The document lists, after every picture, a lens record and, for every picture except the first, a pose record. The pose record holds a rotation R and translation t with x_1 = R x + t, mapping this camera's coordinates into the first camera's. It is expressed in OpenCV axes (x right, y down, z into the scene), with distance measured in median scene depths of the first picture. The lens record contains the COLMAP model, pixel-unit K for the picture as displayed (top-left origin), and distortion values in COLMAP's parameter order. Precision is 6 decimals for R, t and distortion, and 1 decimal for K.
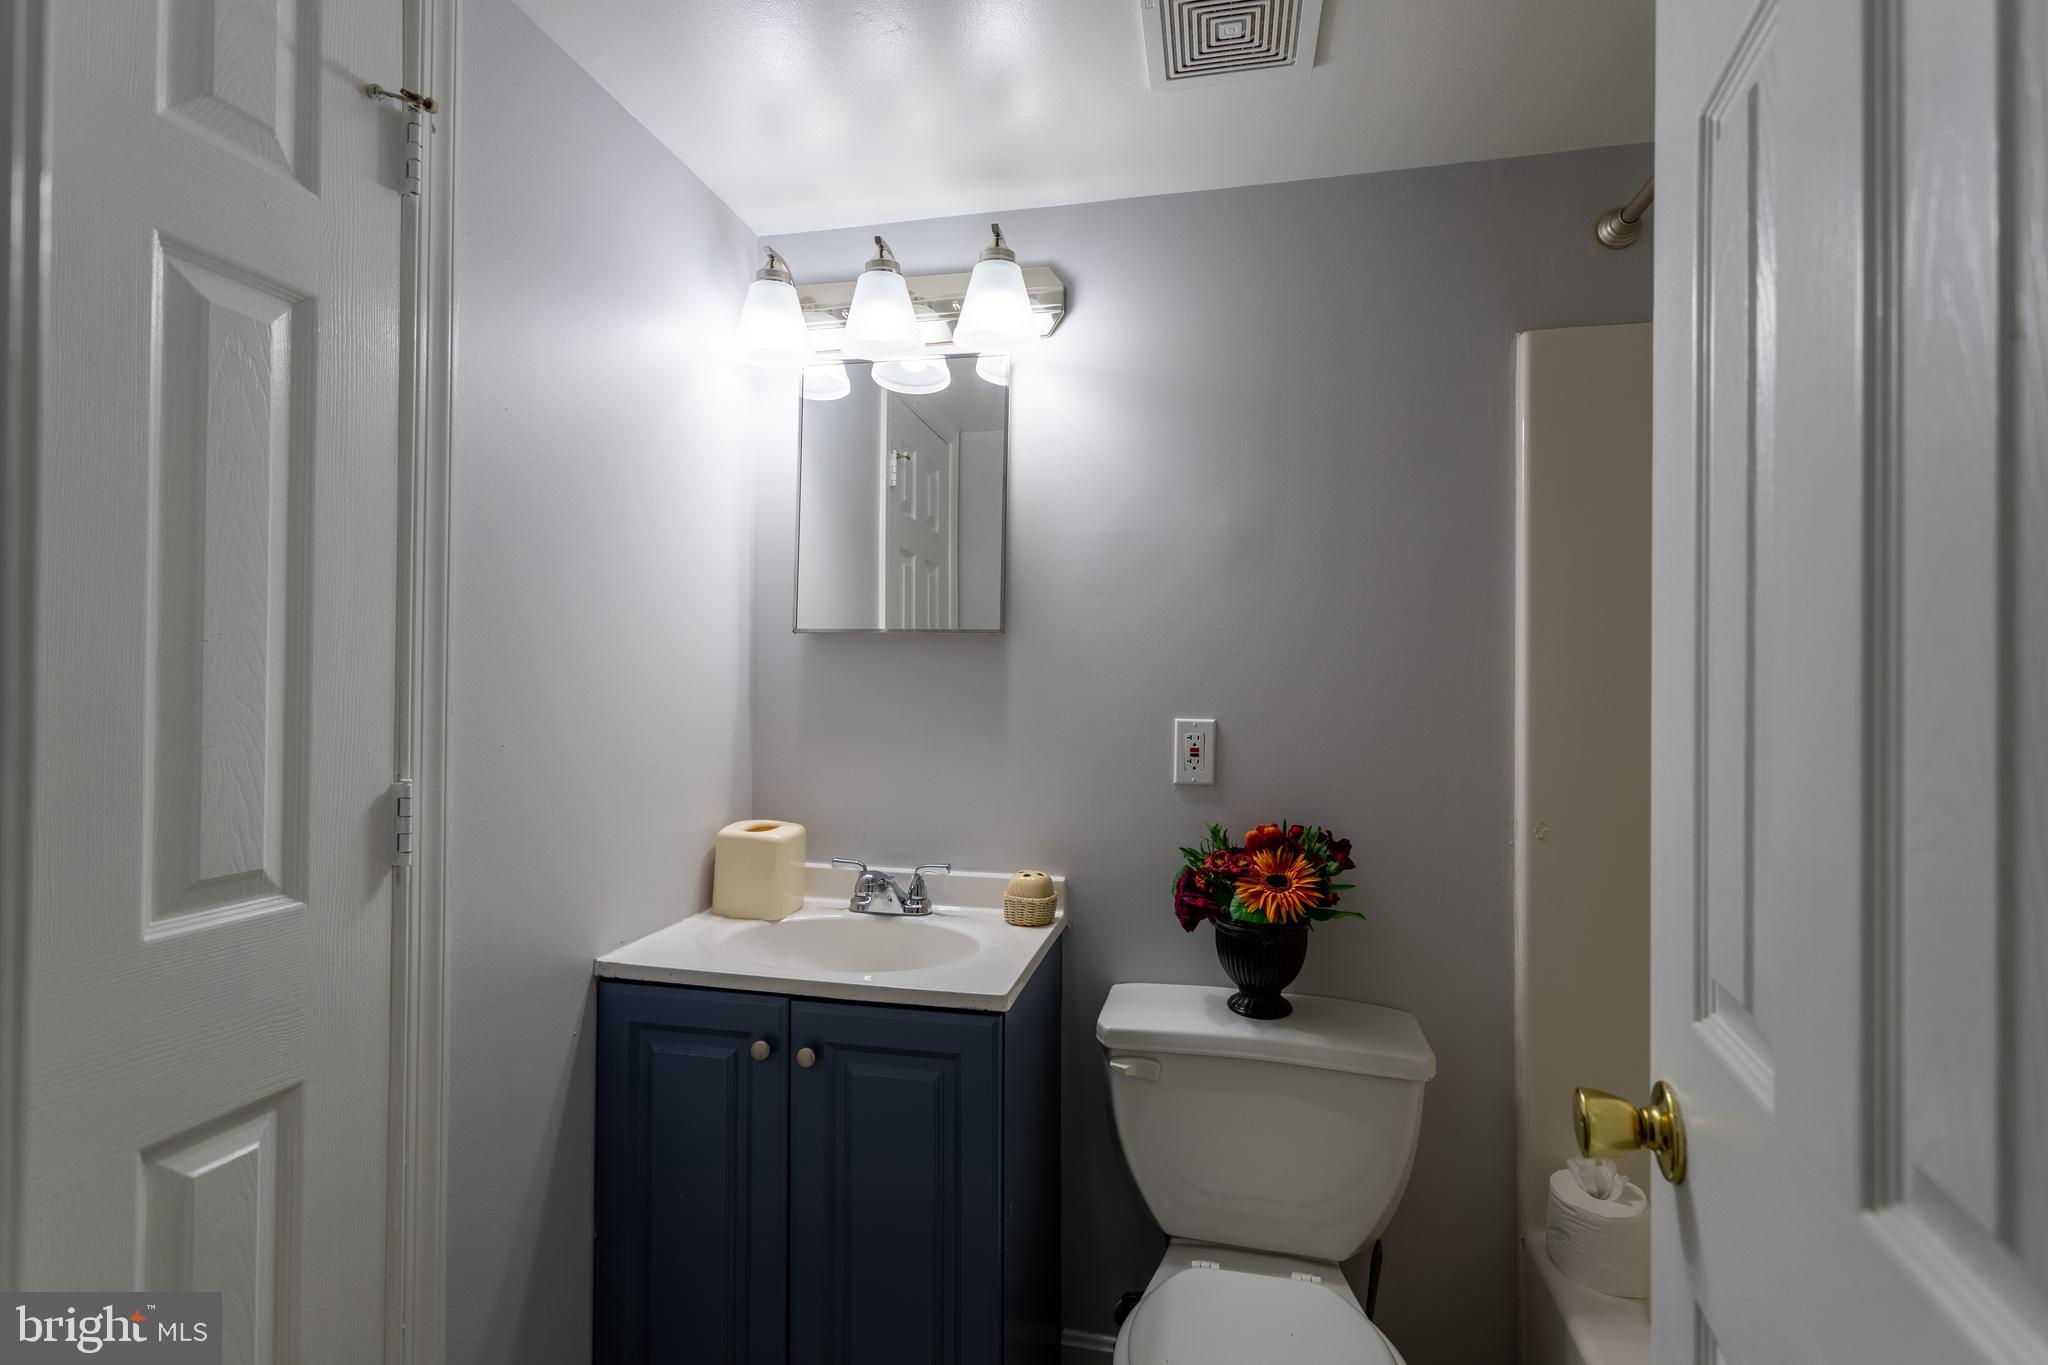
lens RADIAL K [[966.6, 0, 1013.8], [0, 966.6, 675.9], [0, 0, 1]] dist [-0.002304, 0.003486]
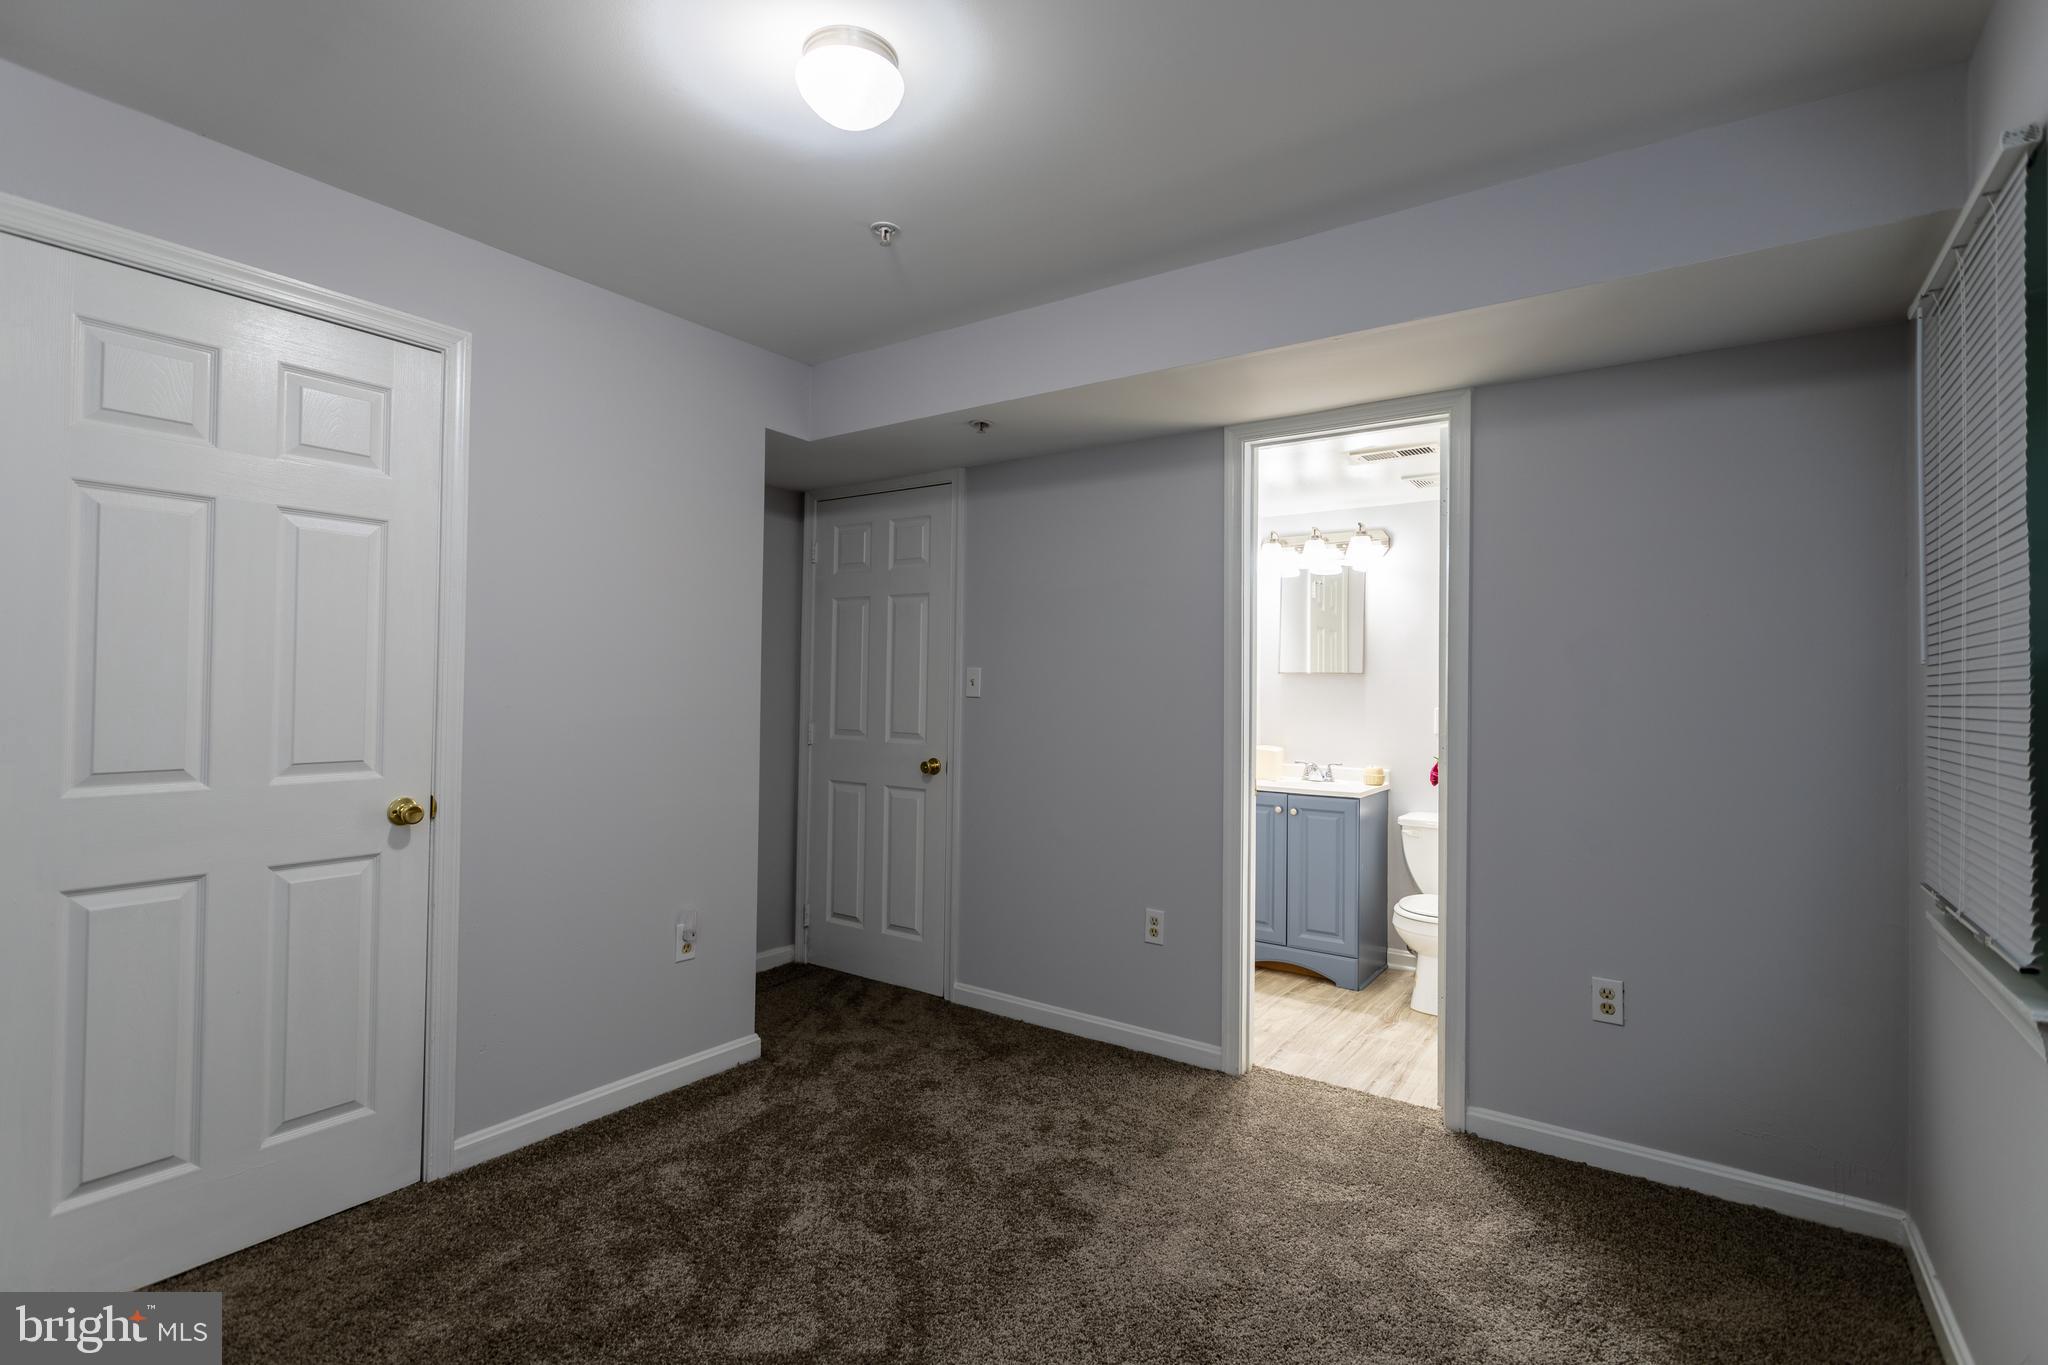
lens RADIAL K [[966.6, 0, 1020.9], [0, 966.6, 675.1], [0, 0, 1]] dist [-0.002304, 0.003486]
pose [[0.924387, -0.000747, -0.381456, 0.147393], [-0.002562, 0.999963, -0.008168, -0.020728], [0.381448, 0.008528, 0.924351, -2.006623]]
